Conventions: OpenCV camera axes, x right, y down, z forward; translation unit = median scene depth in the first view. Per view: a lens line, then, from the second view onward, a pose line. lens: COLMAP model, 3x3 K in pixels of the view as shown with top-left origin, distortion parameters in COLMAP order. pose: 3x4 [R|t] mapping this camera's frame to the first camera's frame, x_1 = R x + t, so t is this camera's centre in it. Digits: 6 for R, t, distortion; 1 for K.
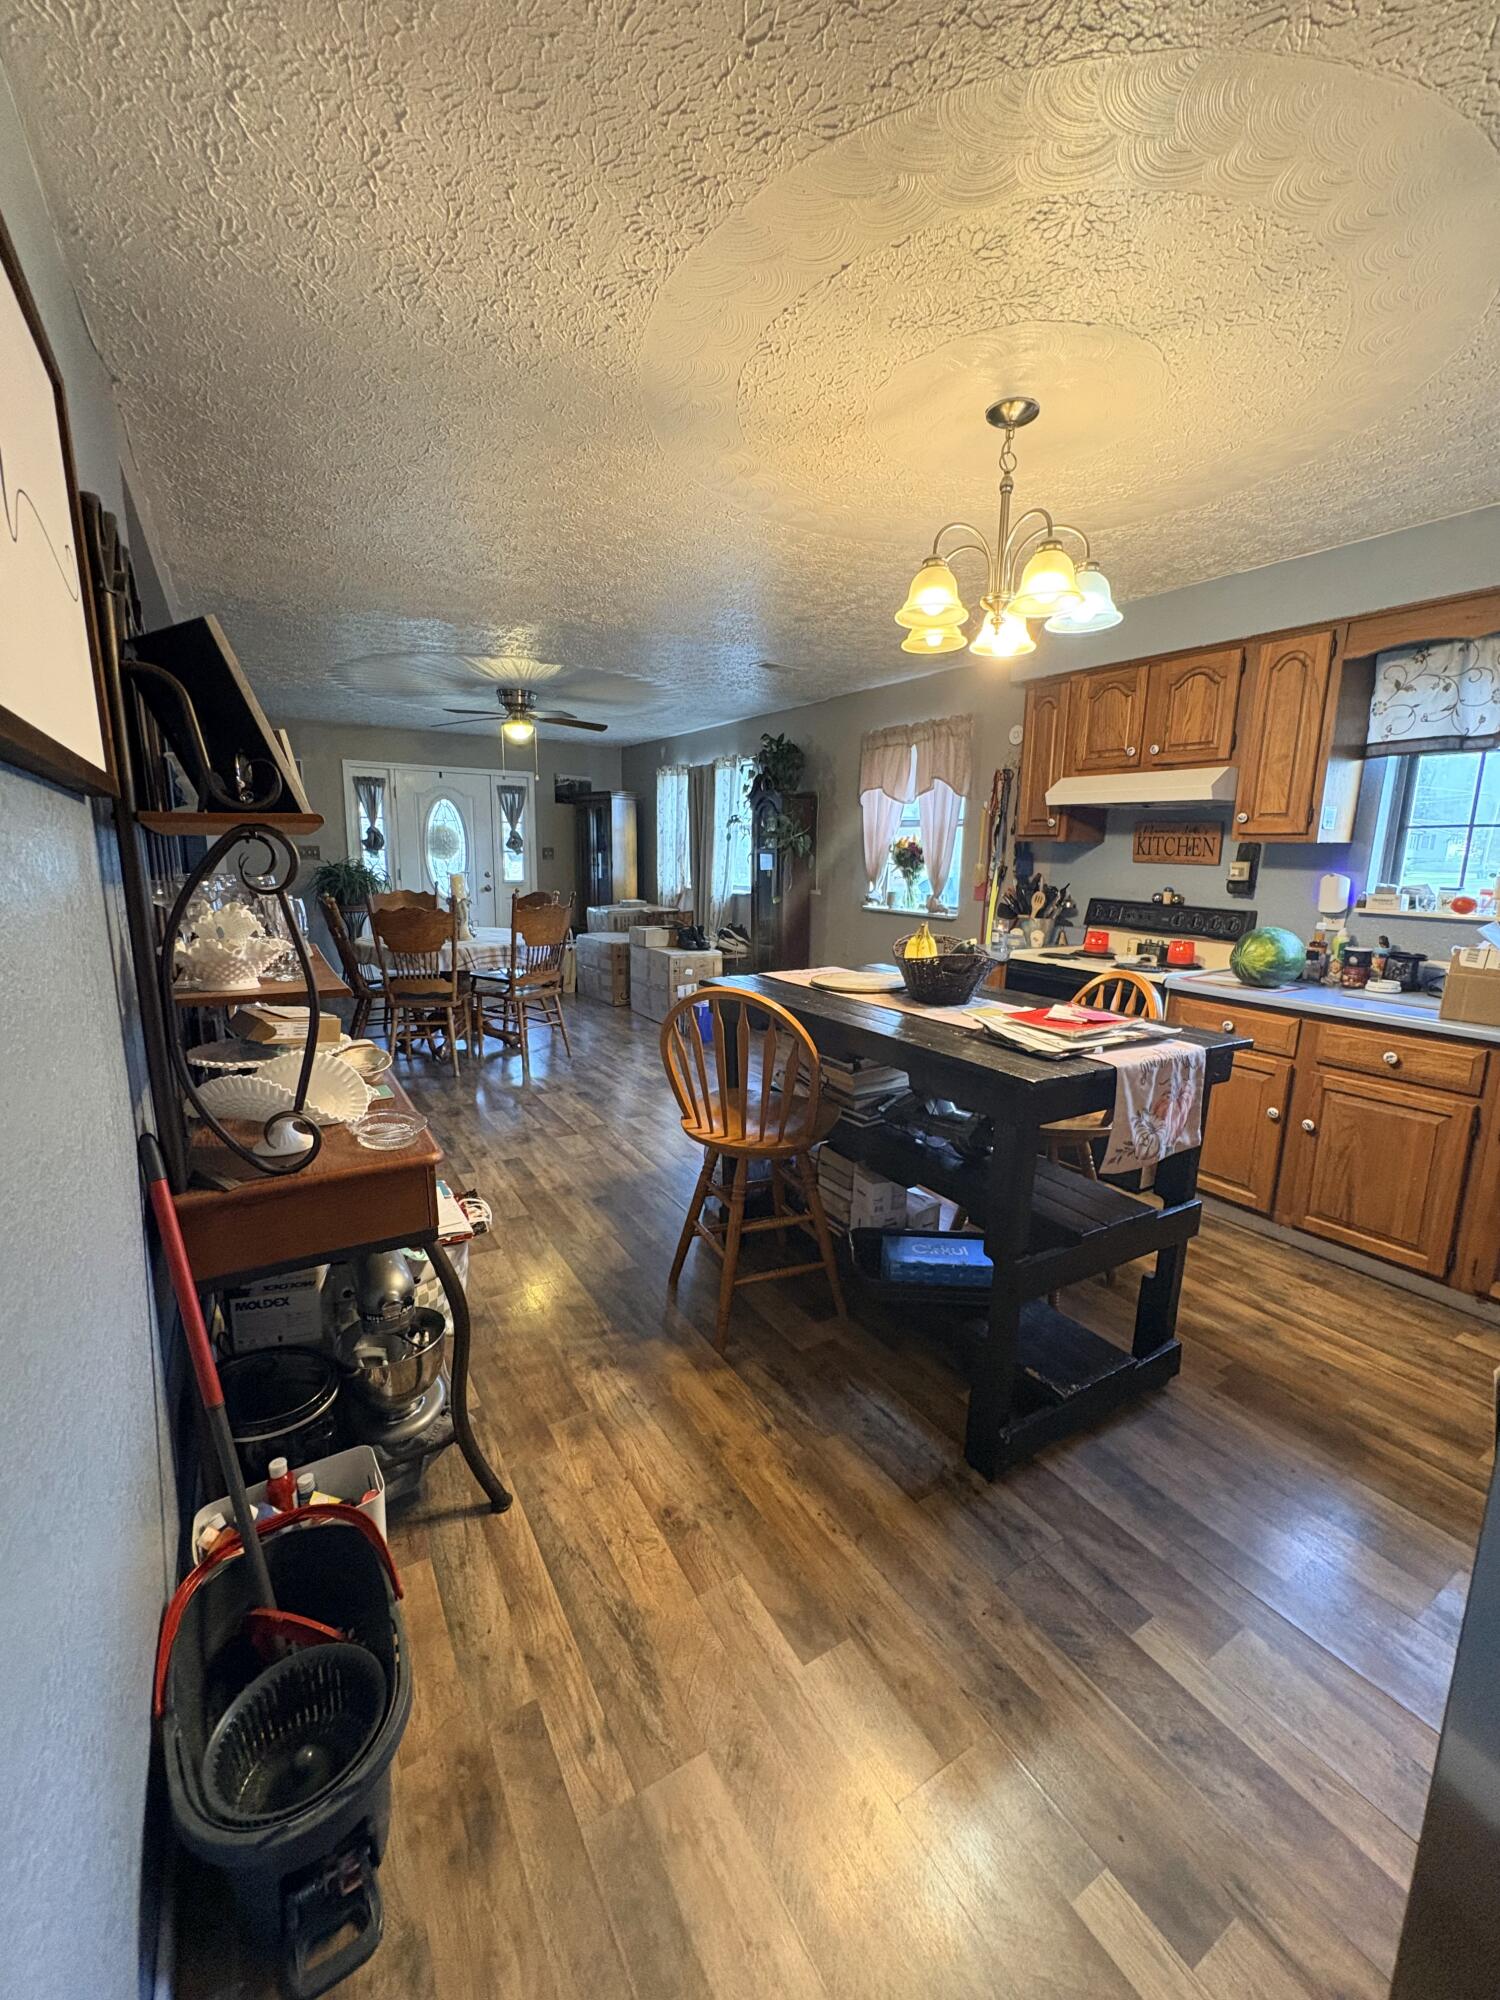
lens RADIAL K [[796.2, 0, 748.2], [0, 796.2, 994.3], [0, 0, 1]] dist [-0.000510, 0.000377]
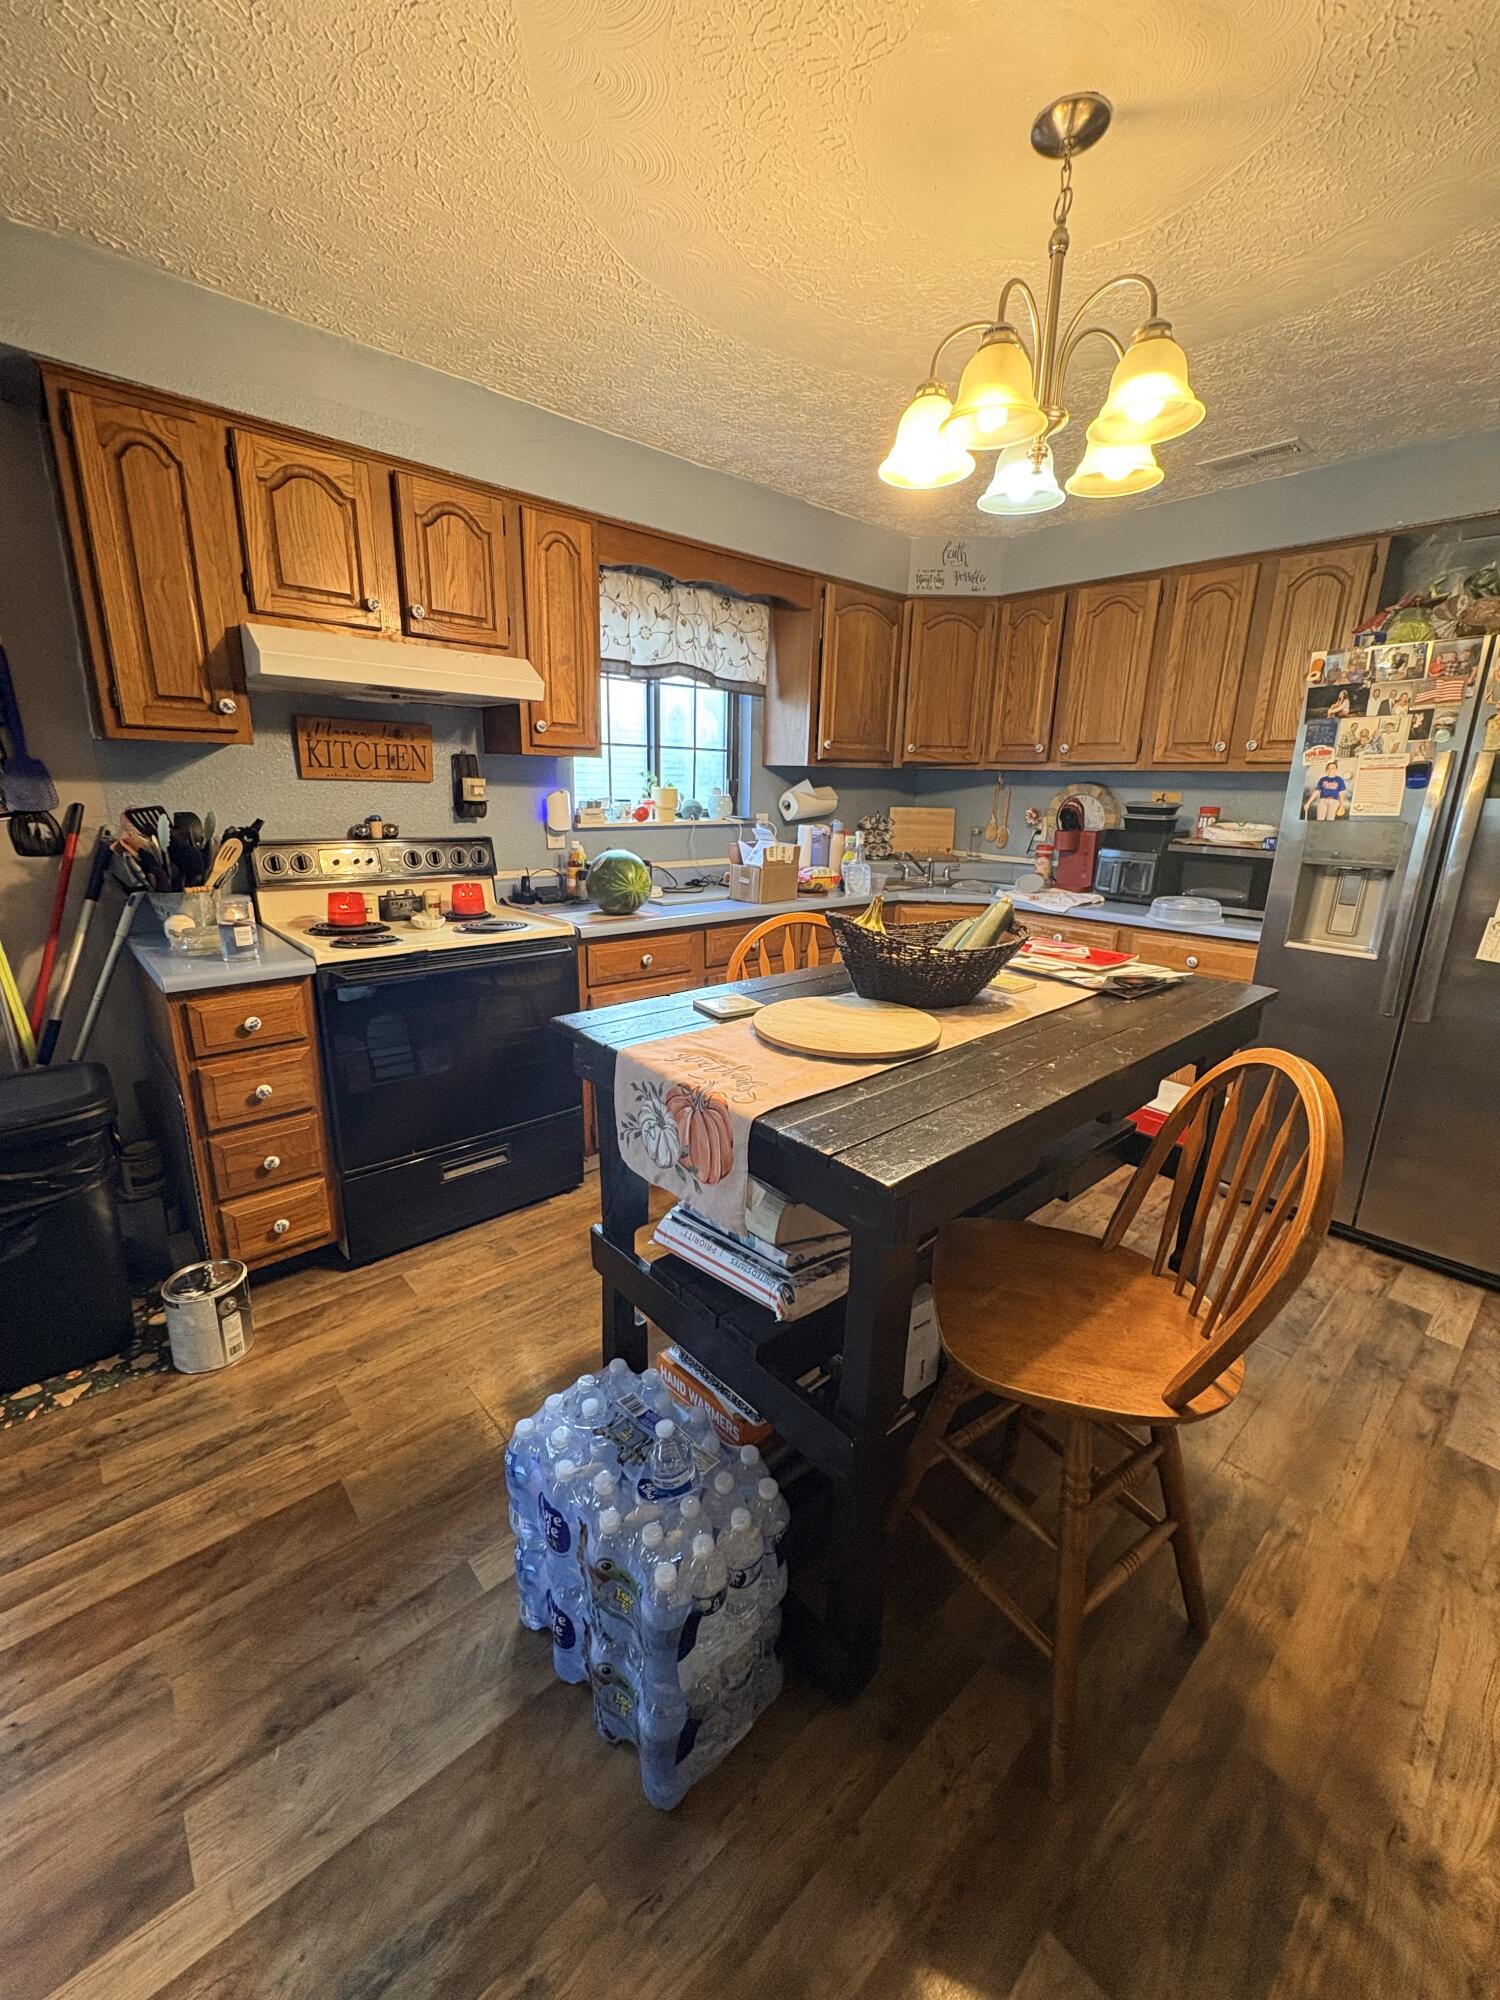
lens RADIAL K [[796.2, 0, 751.2], [0, 796.2, 998.4], [0, 0, 1]] dist [-0.000510, 0.000377]
pose [[-0.181892, -0.279911, 0.942638, -0.131809], [0.153687, 0.938755, 0.308413, -0.078359], [-0.971234, 0.200969, -0.127733, 0.421368]]
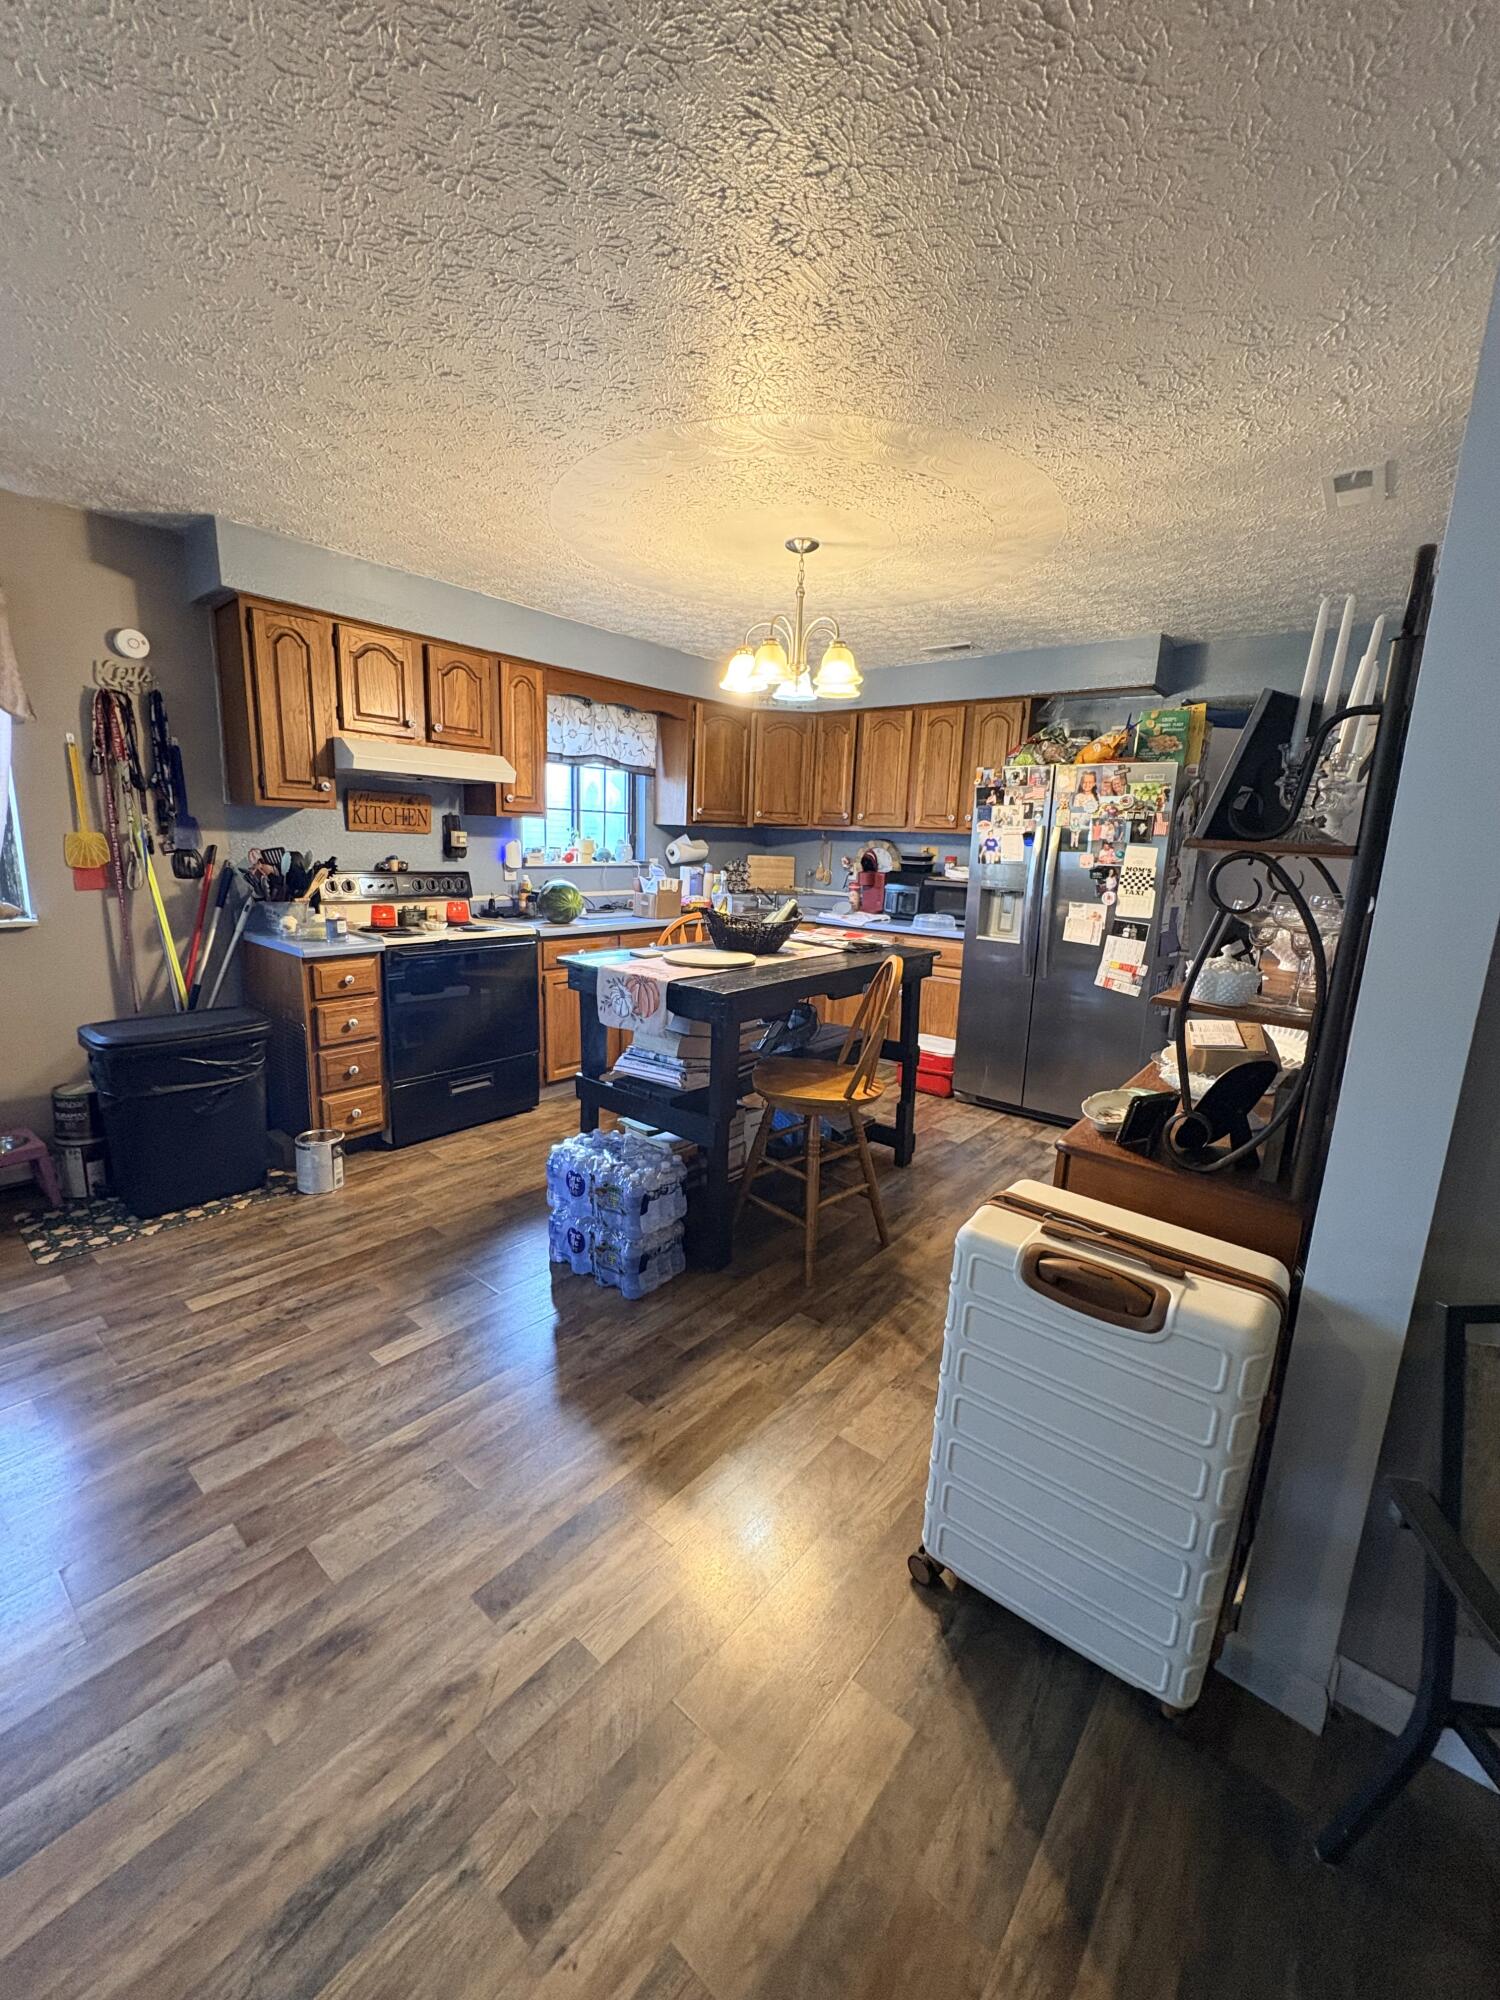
lens RADIAL K [[796.2, 0, 751.5], [0, 796.2, 997.8], [0, 0, 1]] dist [-0.000510, 0.000377]
pose [[-0.326933, -0.216980, 0.919802, -0.333875], [0.130300, 0.953641, 0.271276, -0.094239], [-0.936022, 0.208539, -0.283504, 0.473264]]
